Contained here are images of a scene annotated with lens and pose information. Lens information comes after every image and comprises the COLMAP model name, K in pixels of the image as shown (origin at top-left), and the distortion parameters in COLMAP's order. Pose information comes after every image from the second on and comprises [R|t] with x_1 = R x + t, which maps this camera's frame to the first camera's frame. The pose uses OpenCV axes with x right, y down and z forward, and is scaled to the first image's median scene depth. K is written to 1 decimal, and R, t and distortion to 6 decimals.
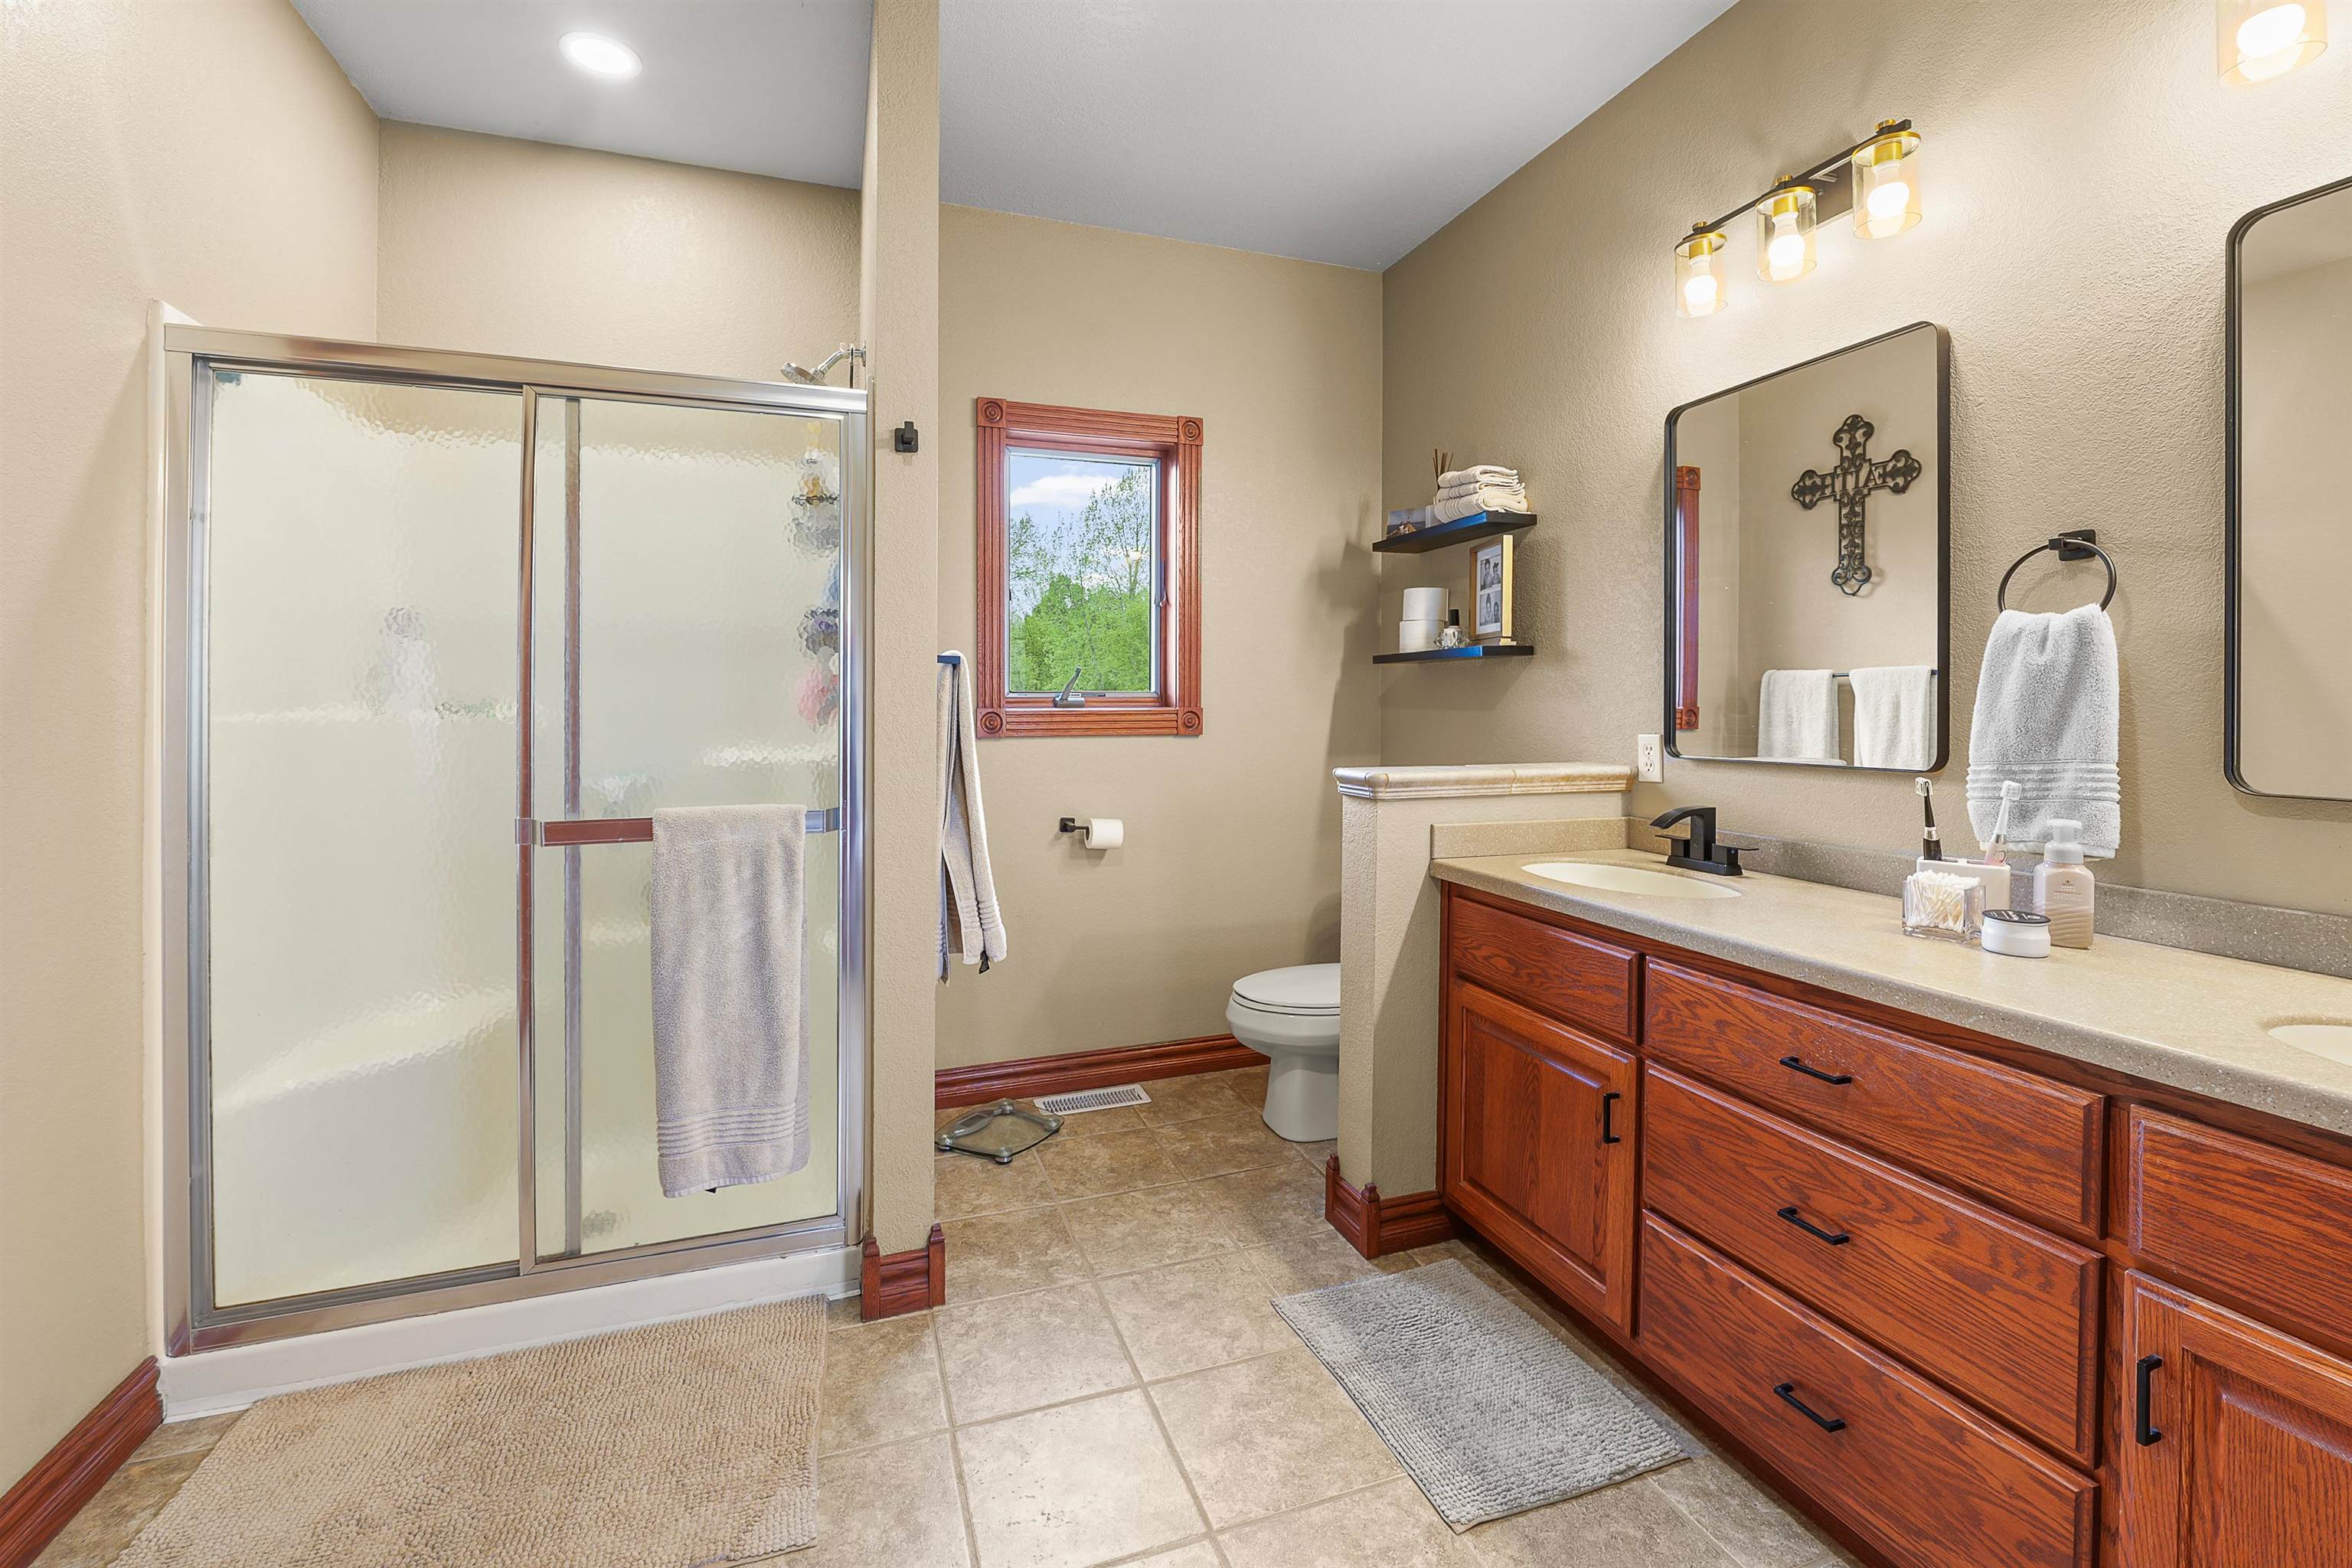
lens RADIAL K [[999.6, 0, 1176.1], [0, 999.6, 697.1], [0, 0, 1]] dist [-0.013059, -0.000207]
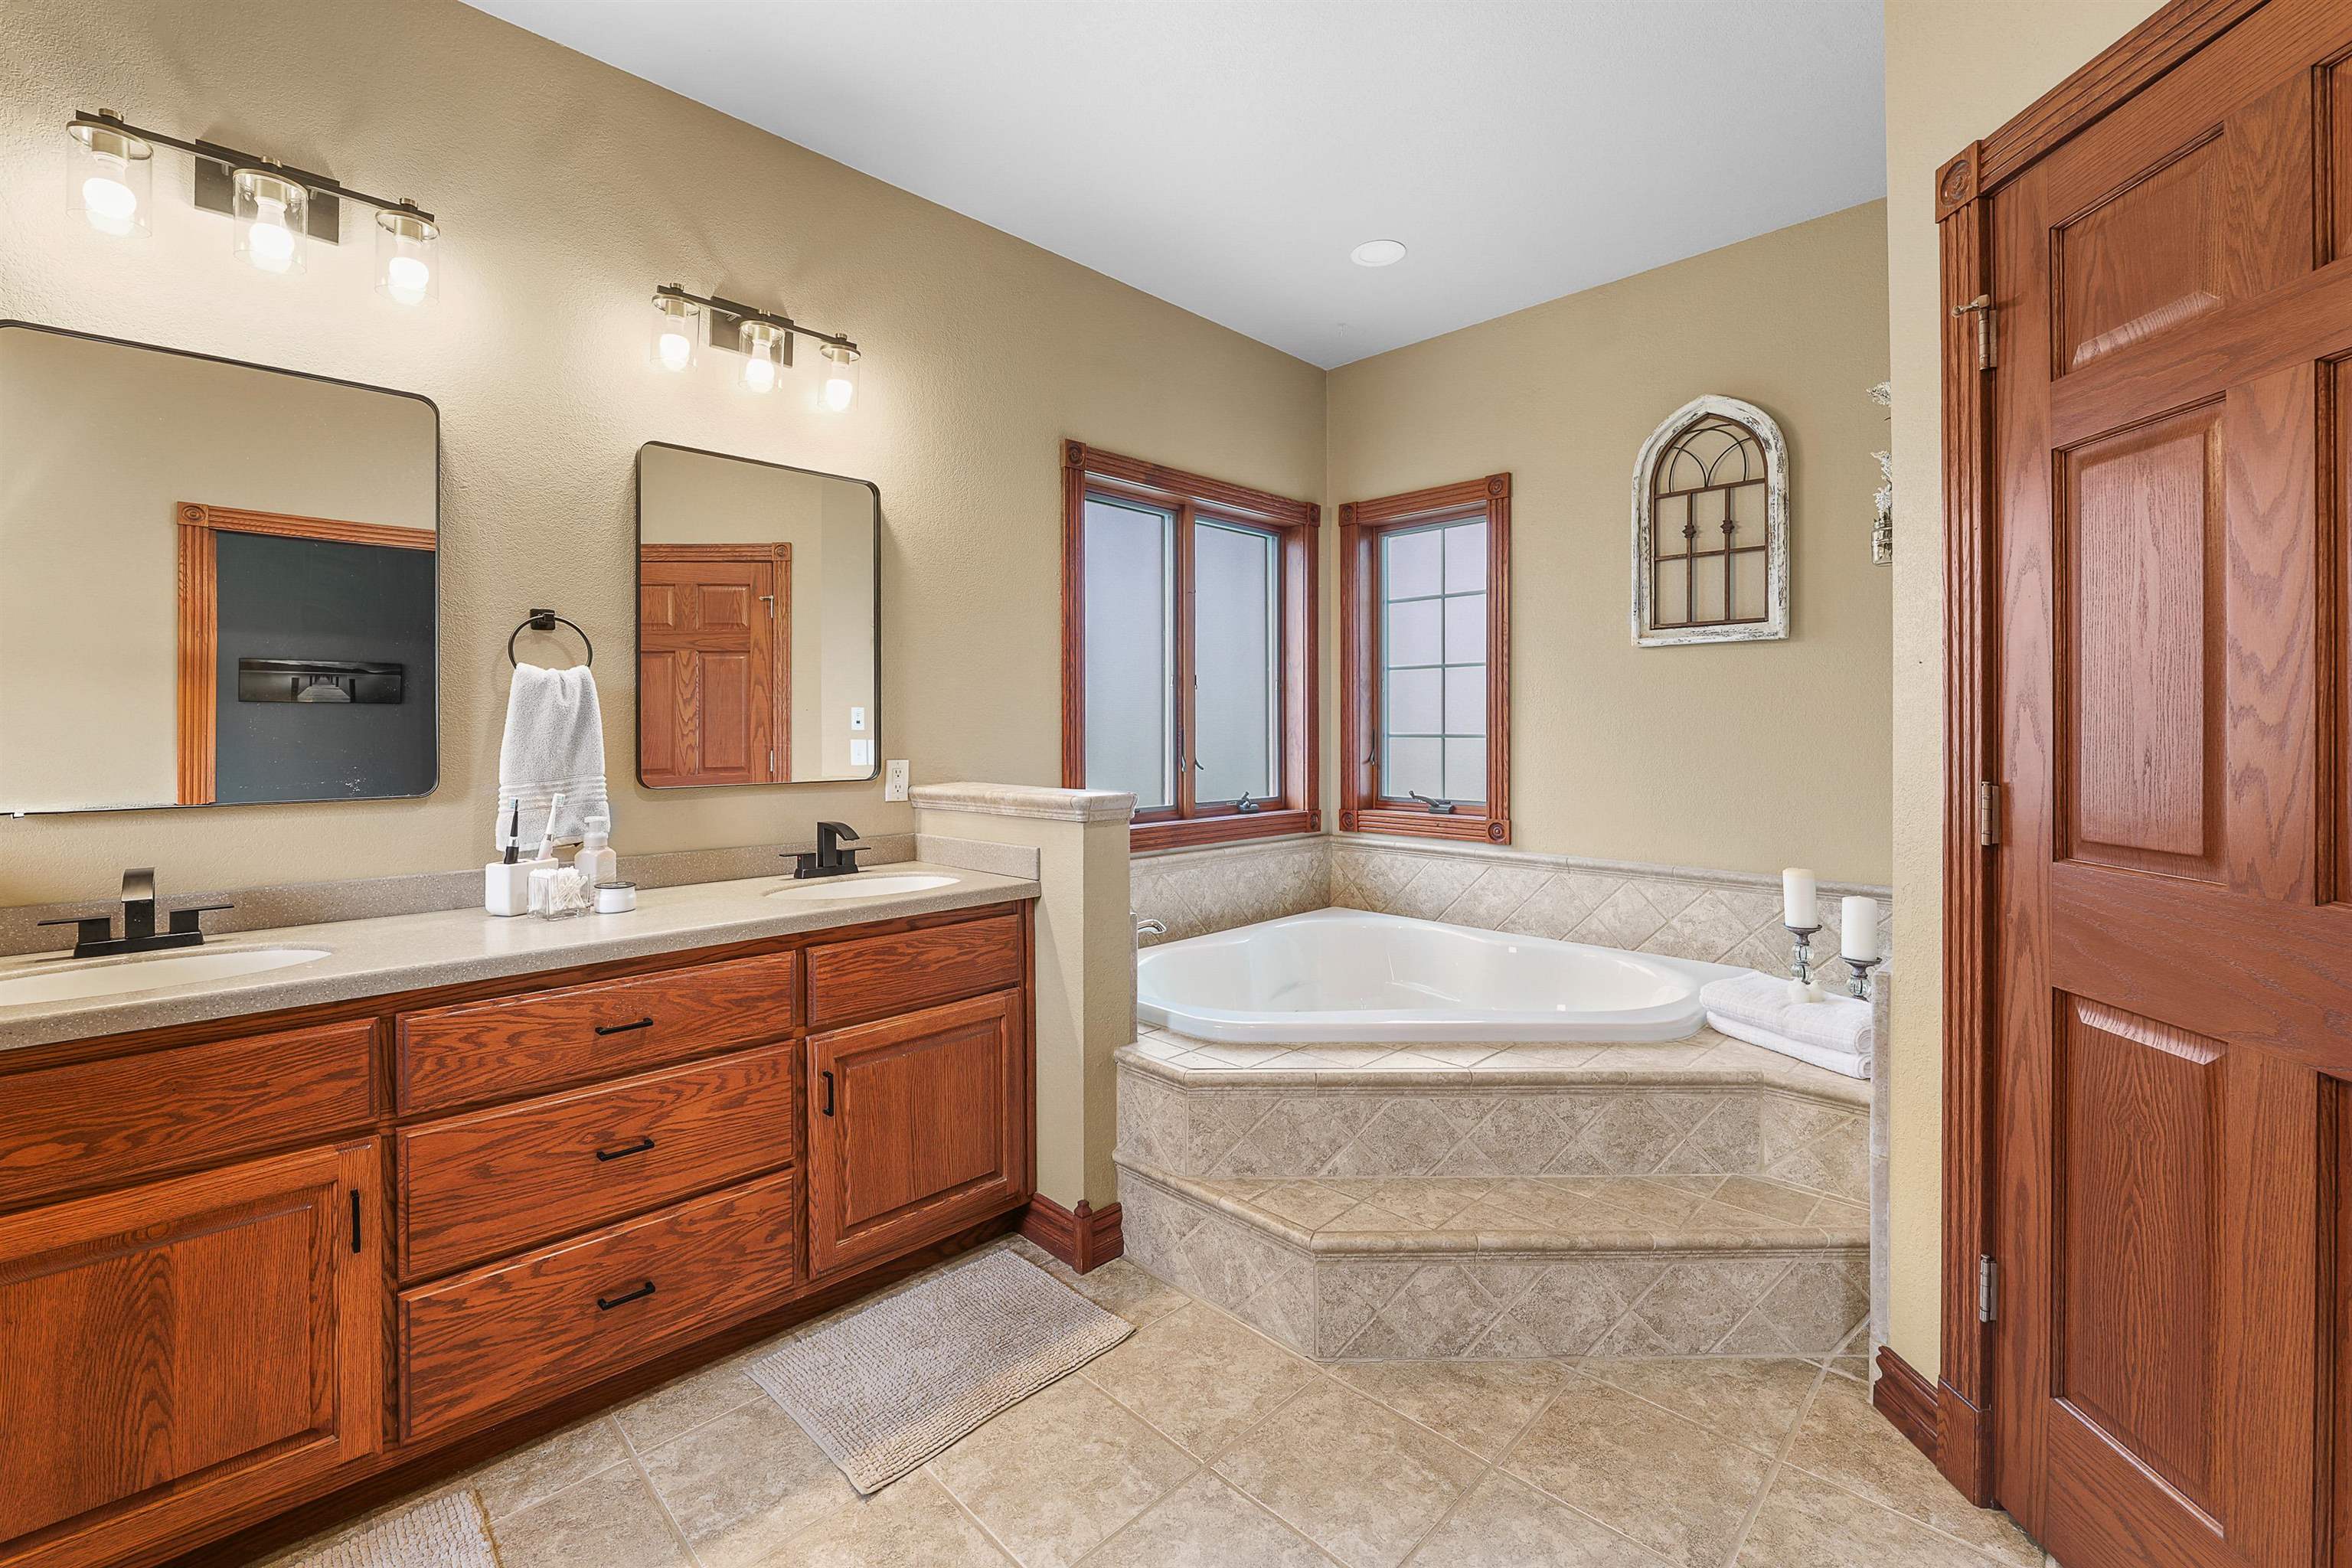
lens RADIAL K [[980.8, 0, 1169.5], [0, 980.8, 725.2], [0, 0, 1]] dist [-0.012420, -0.000021]
pose [[-0.433213, 0.005155, 0.901277, -0.715770], [-0.000610, 0.999982, -0.006013, 0.000837], [-0.901291, -0.003154, -0.433202, 0.844913]]
